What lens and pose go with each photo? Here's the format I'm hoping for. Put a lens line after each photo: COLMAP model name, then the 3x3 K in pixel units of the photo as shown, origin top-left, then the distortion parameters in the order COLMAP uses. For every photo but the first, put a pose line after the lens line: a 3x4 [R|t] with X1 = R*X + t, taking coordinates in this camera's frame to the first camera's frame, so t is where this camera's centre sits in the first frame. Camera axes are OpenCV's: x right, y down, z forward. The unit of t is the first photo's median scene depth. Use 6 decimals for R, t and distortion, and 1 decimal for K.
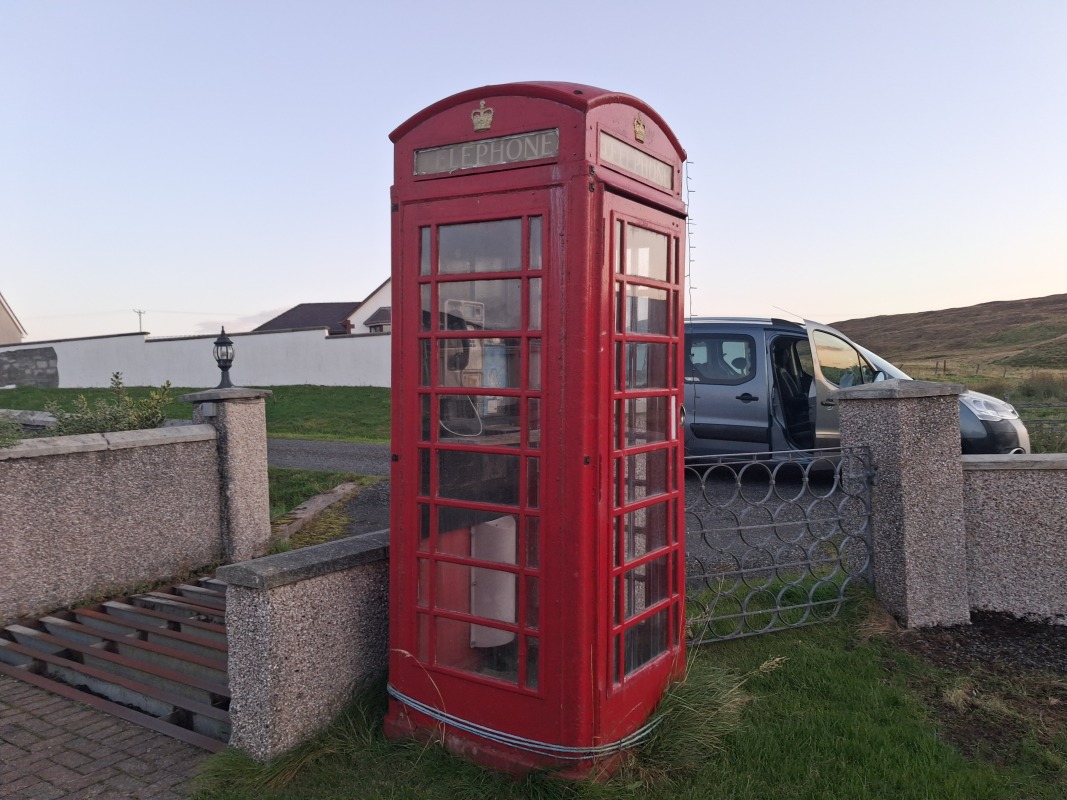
lens RADIAL K [[863.4, 0, 535.2], [0, 863.4, 370.1], [0, 0, 1]] dist [0.028524, -0.009153]
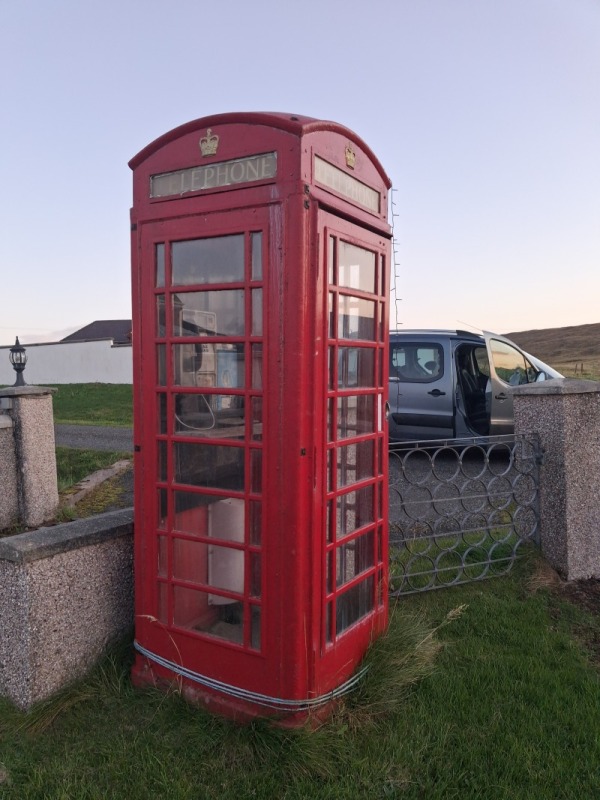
lens RADIAL K [[638.5, 0, 284.8], [0, 638.5, 397.3], [0, 0, 1]] dist [-0.002250, 0.000165]
pose [[0.999914, -0.002322, 0.012946, 0.022066], [0.001793, 0.999168, 0.040739, -0.000099], [-0.013030, -0.040713, 0.999086, 0.150204]]
